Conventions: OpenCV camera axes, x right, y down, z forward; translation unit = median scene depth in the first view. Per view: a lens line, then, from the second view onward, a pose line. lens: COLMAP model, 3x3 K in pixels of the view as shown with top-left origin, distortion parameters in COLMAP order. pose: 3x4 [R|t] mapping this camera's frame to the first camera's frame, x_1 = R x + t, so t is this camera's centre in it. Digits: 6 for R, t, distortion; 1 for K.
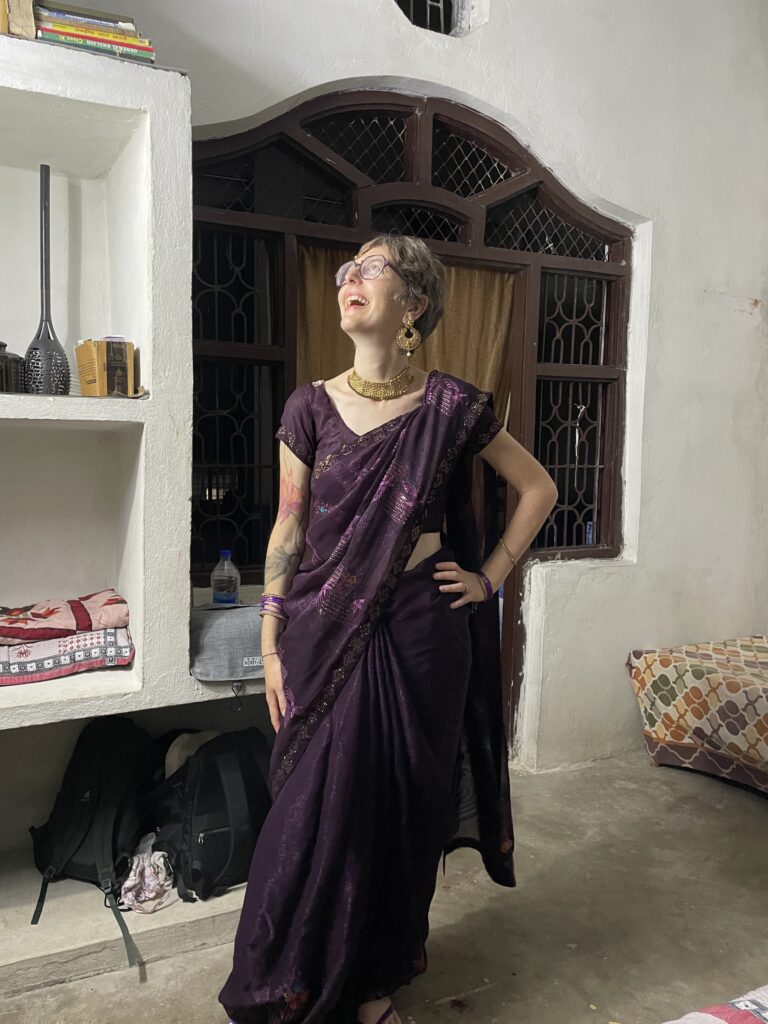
lens RADIAL K [[800.8, 0, 382.8], [0, 800.8, 511.8], [0, 0, 1]] dist [-0.011601, -0.008765]
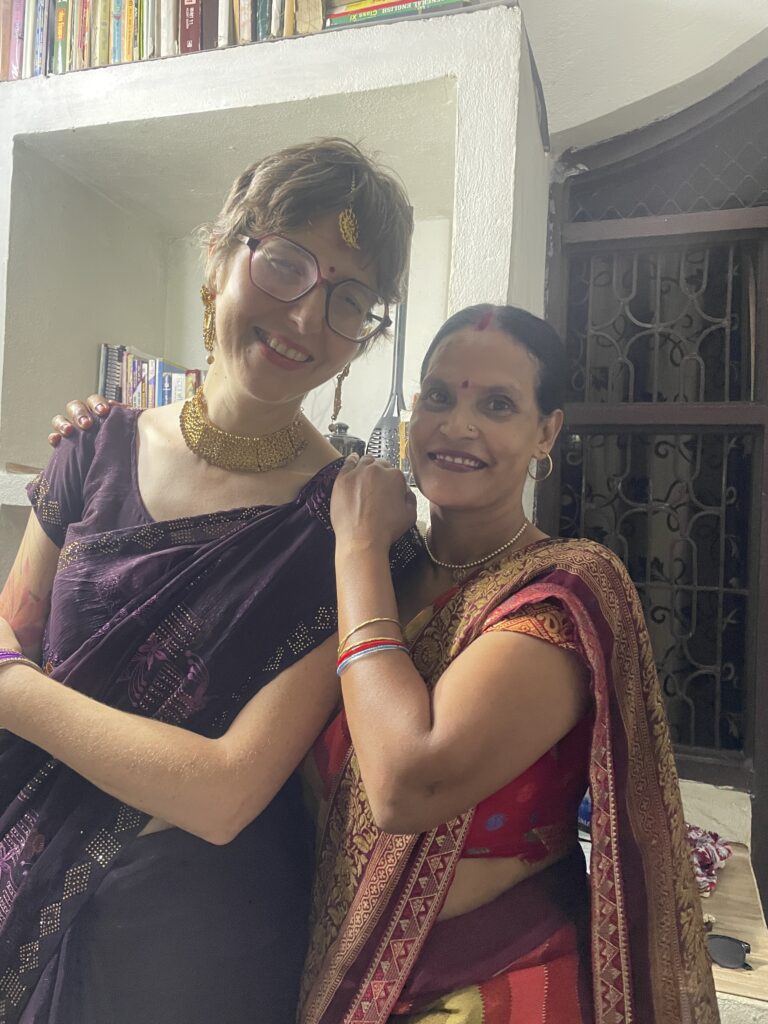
lens RADIAL K [[800.8, 0, 383.7], [0, 800.8, 509.0], [0, 0, 1]] dist [-0.011601, -0.008765]
pose [[0.704147, 0.010066, -0.709983, 0.155395], [-0.092855, 0.992618, -0.078018, -0.073032], [0.703957, 0.120861, 0.699884, 0.529973]]
